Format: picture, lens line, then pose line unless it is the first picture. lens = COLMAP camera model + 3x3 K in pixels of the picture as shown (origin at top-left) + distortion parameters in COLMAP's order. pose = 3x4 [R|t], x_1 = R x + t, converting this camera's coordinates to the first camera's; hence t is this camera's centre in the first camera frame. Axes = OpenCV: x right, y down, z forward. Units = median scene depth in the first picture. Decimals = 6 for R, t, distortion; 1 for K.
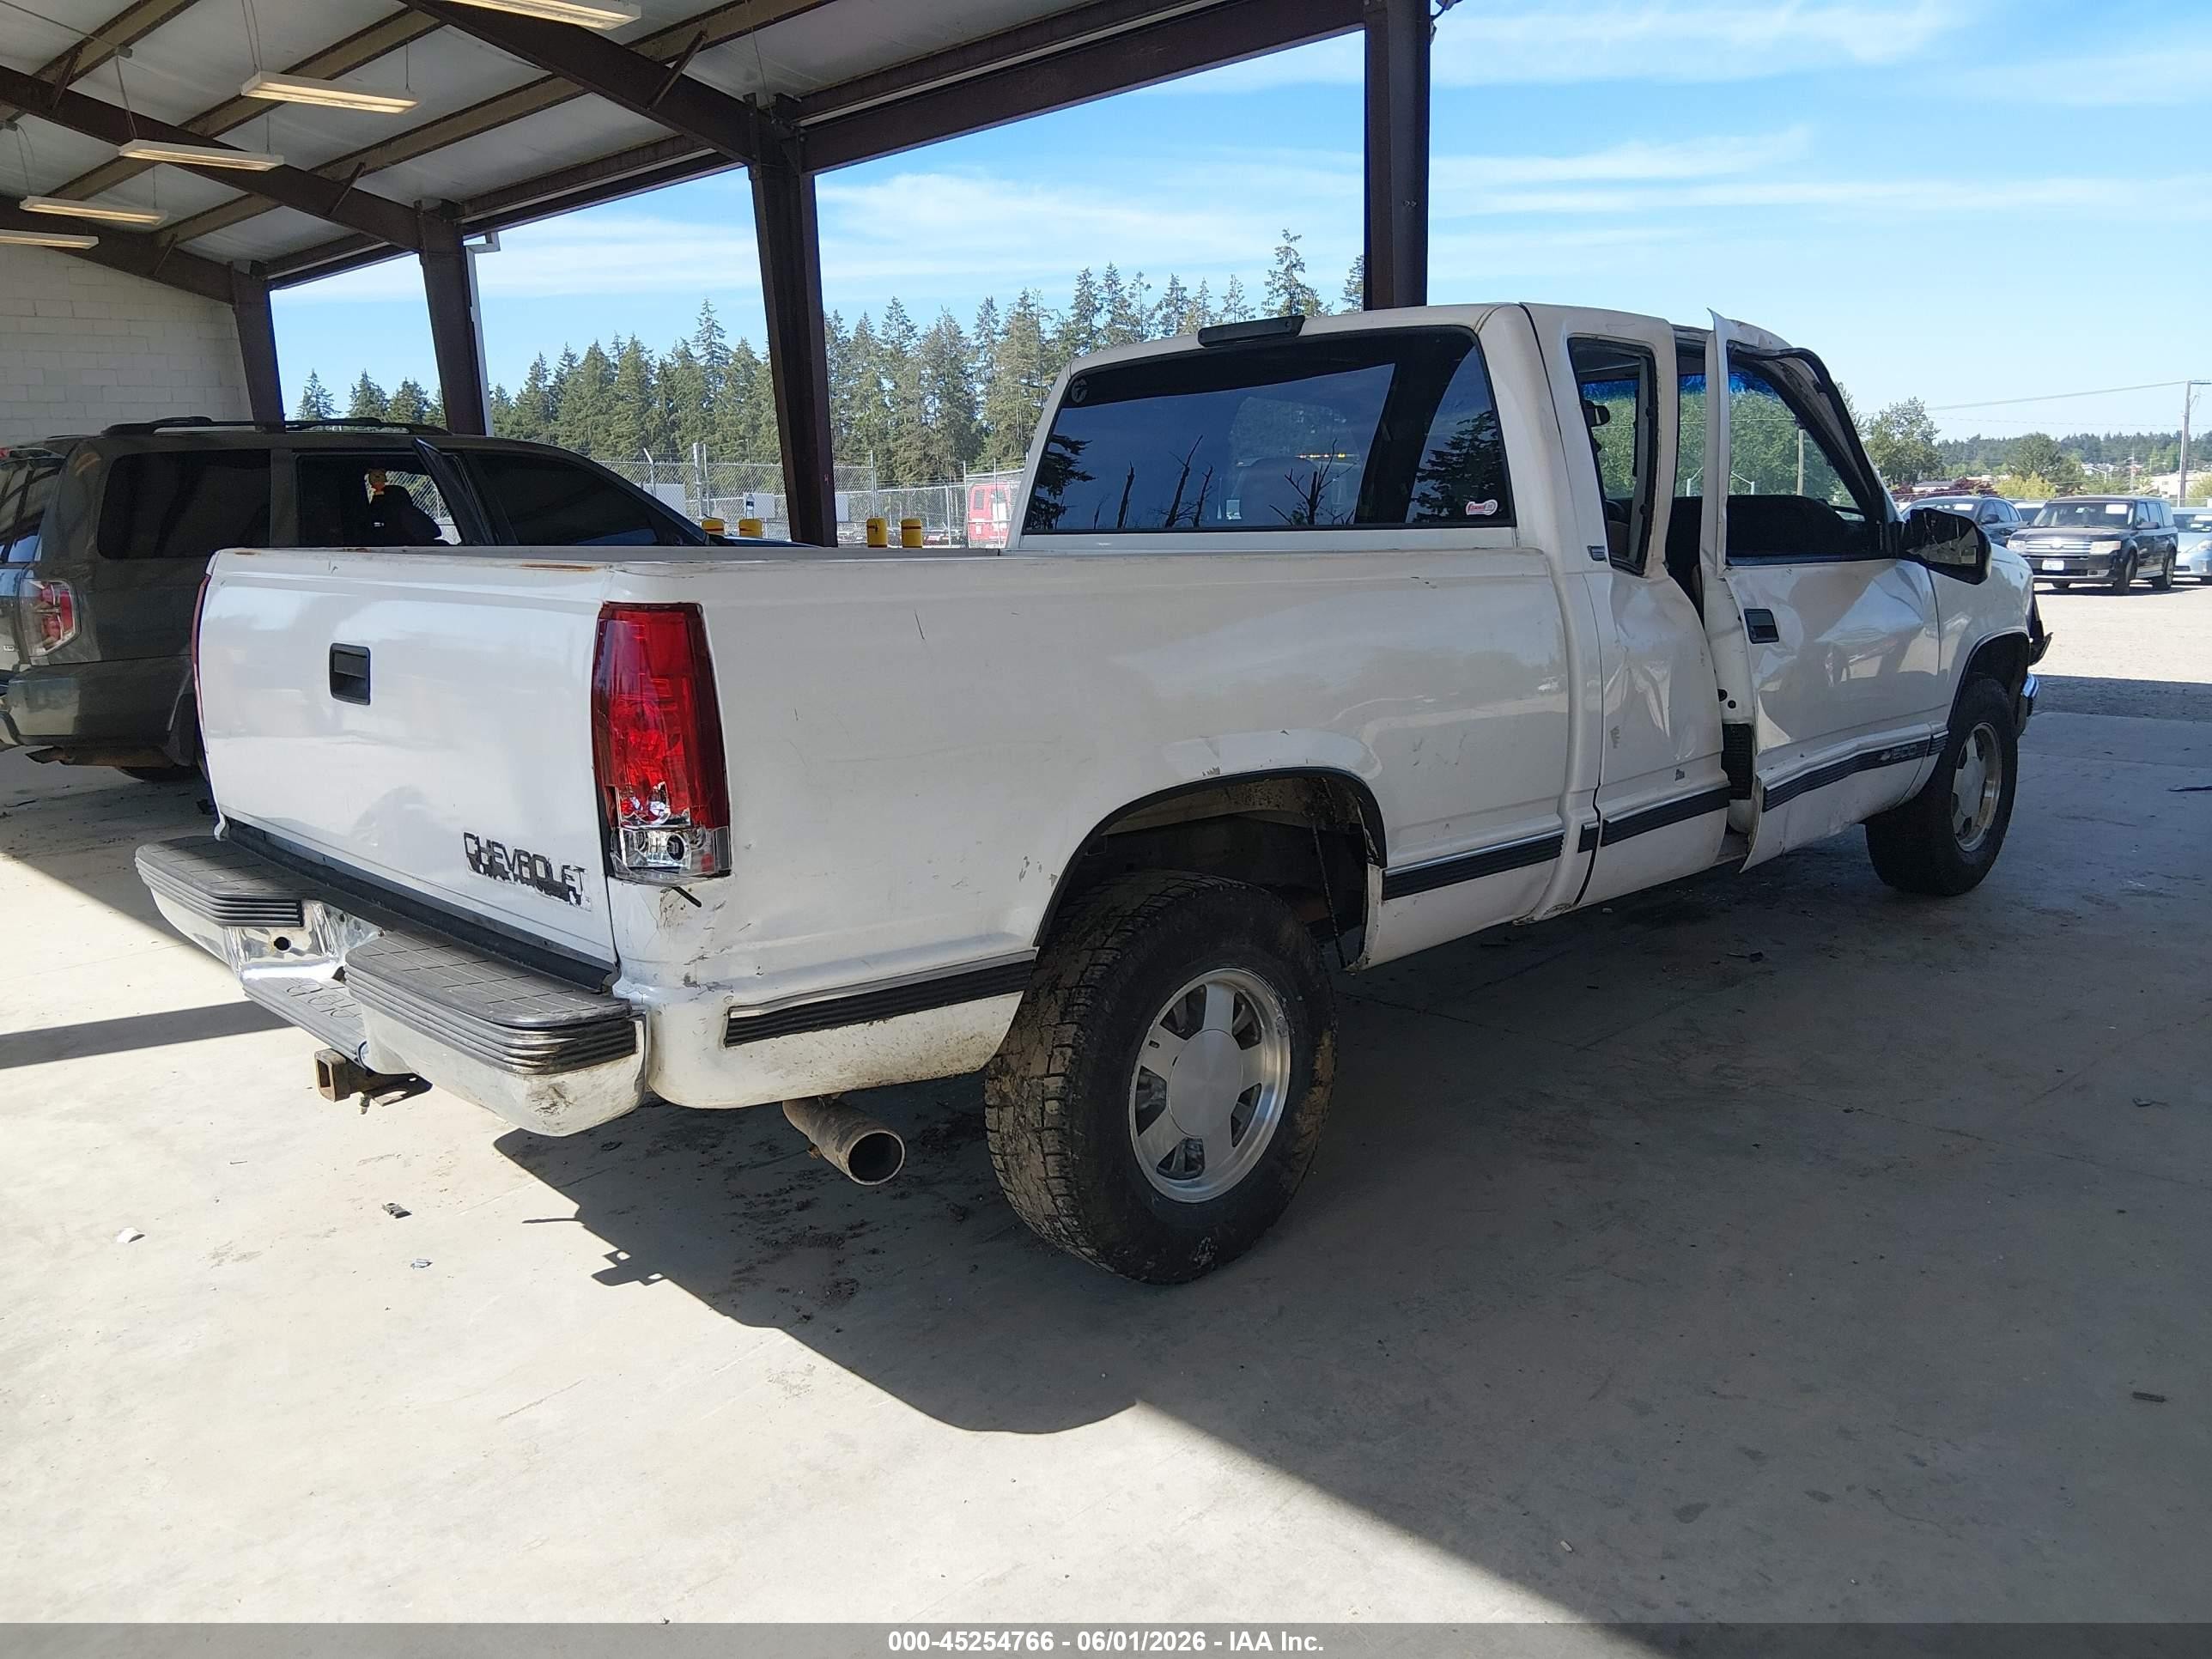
lens RADIAL K [[1675.1, 0, 1114.8], [0, 1675.1, 857.2], [0, 0, 1]] dist [0.071356, -0.123312]
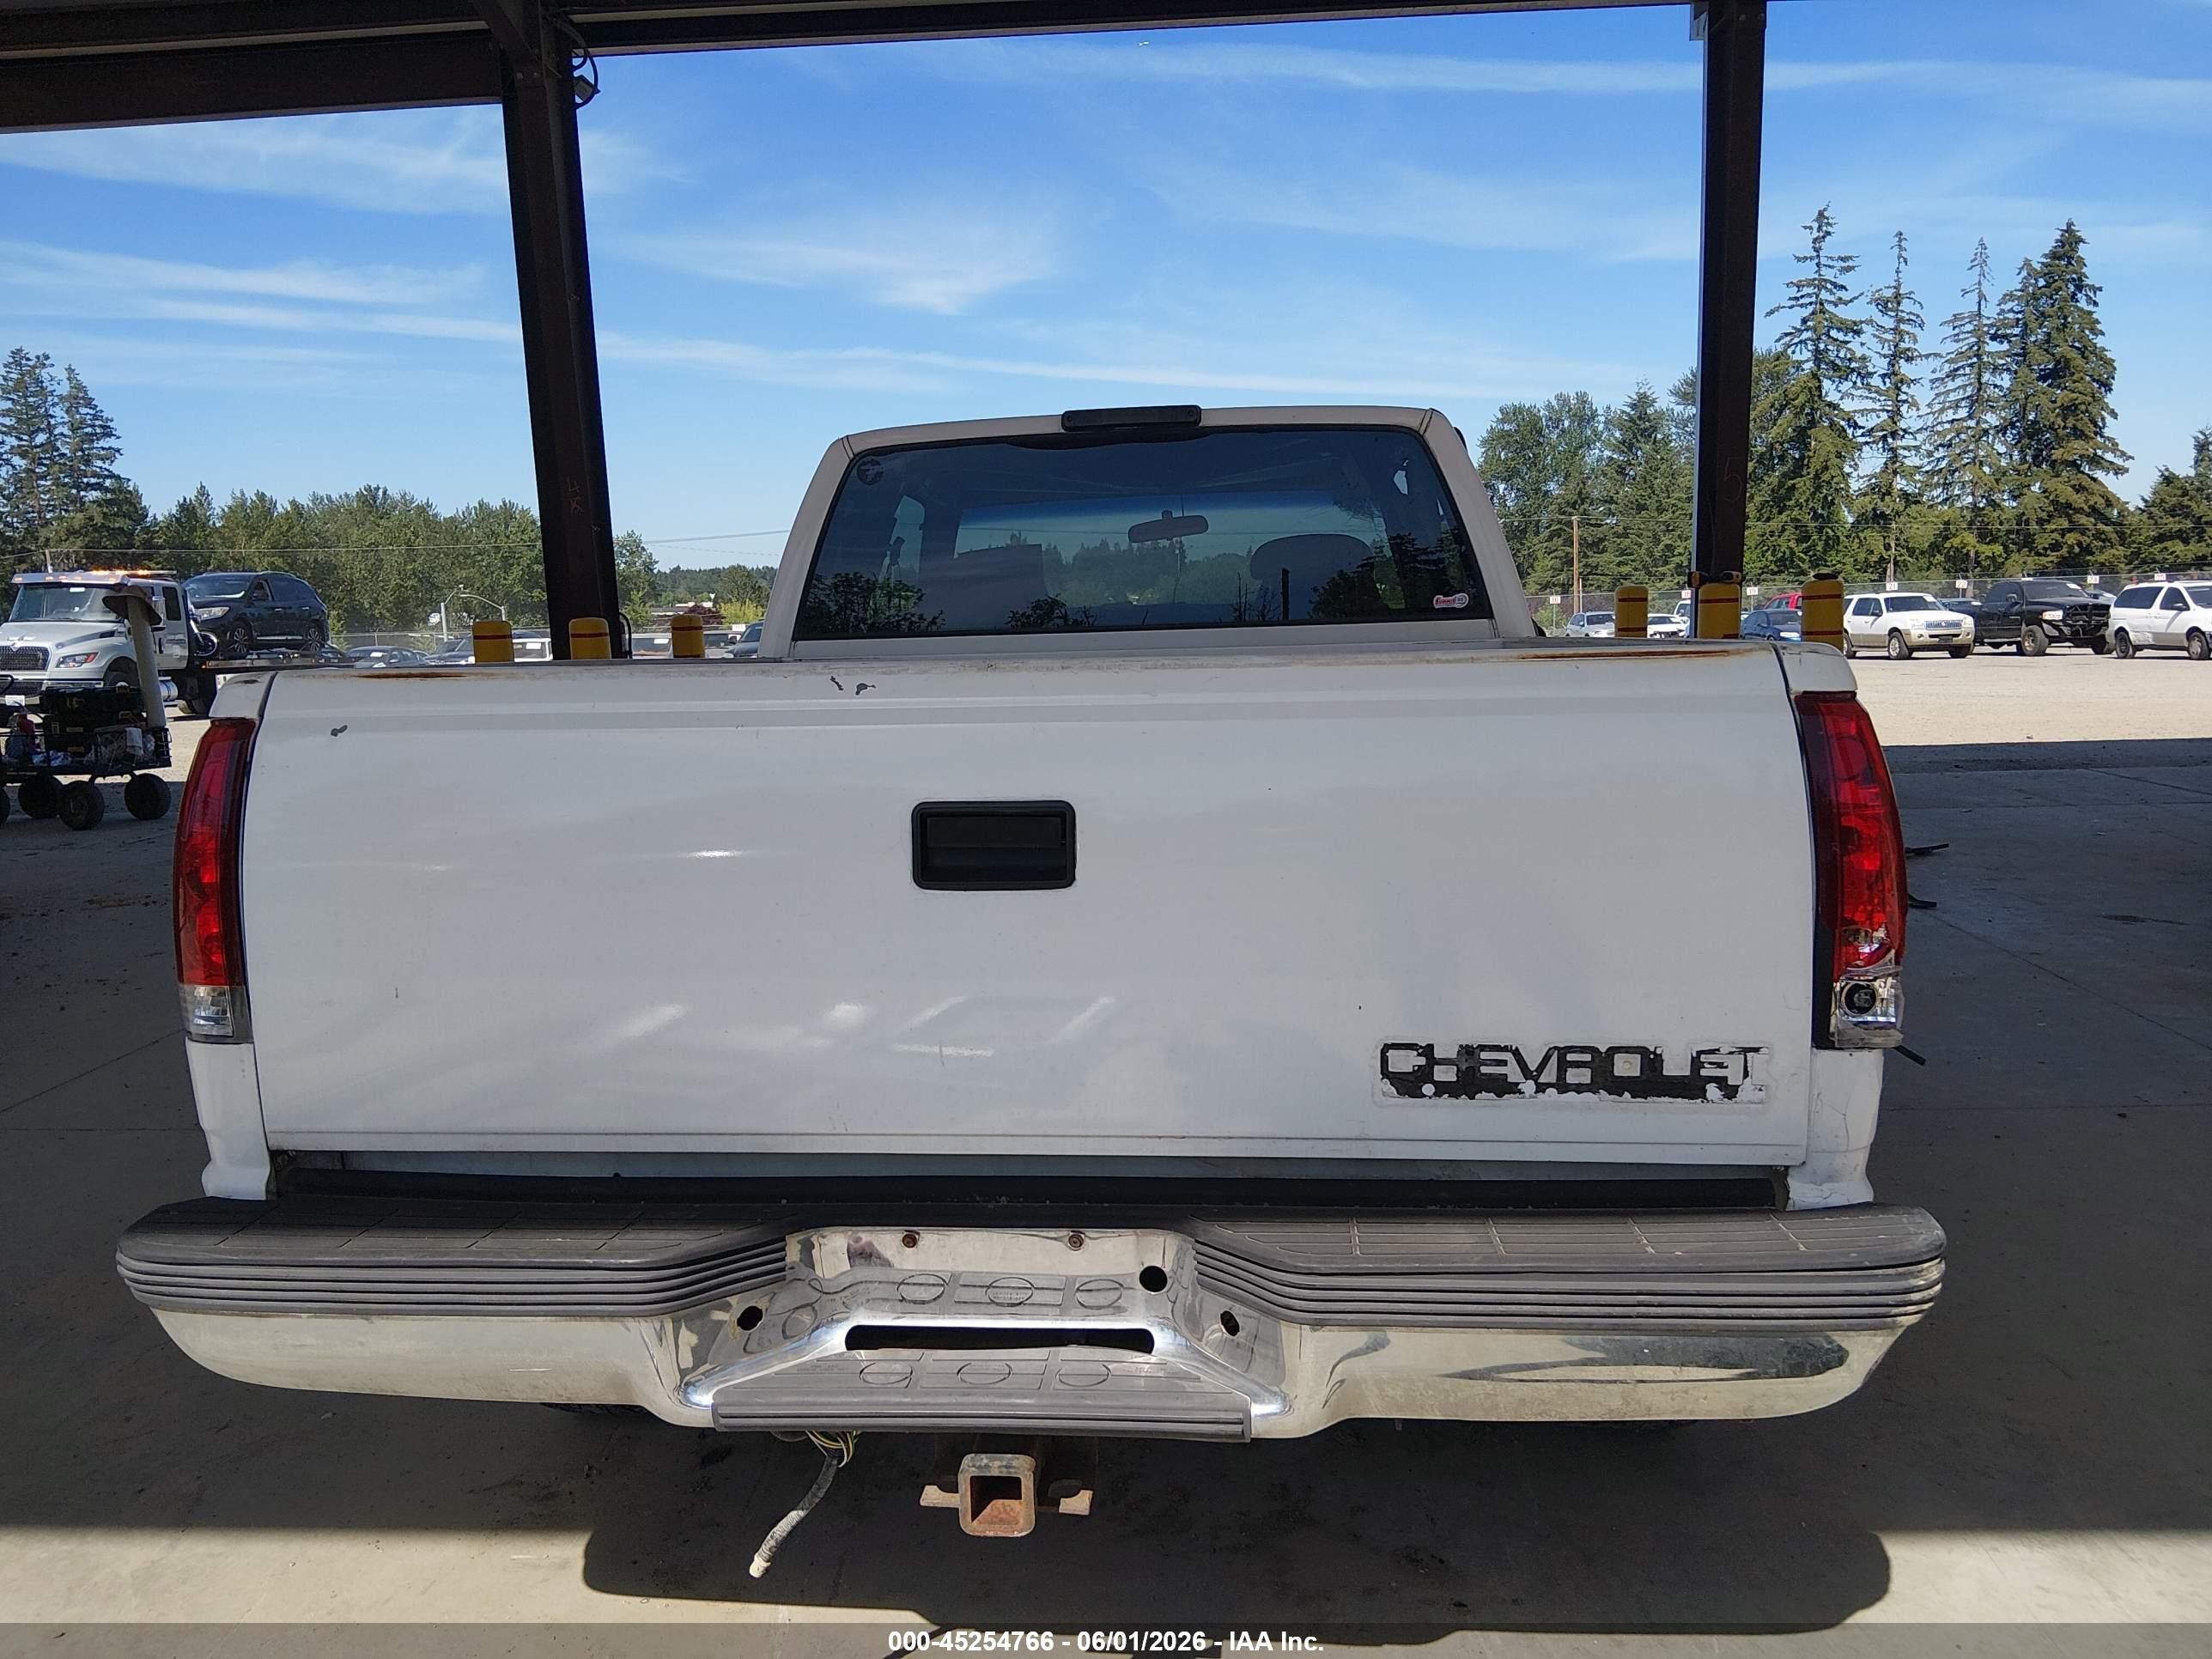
lens RADIAL K [[1675.1, 0, 1114.8], [0, 1675.1, 857.2], [0, 0, 1]] dist [0.071356, -0.123312]
pose [[0.754113, -0.097811, 0.649420, -0.580237], [0.143959, 0.989417, -0.018147, -0.059995], [-0.640772, 0.107175, 0.760213, 0.345491]]
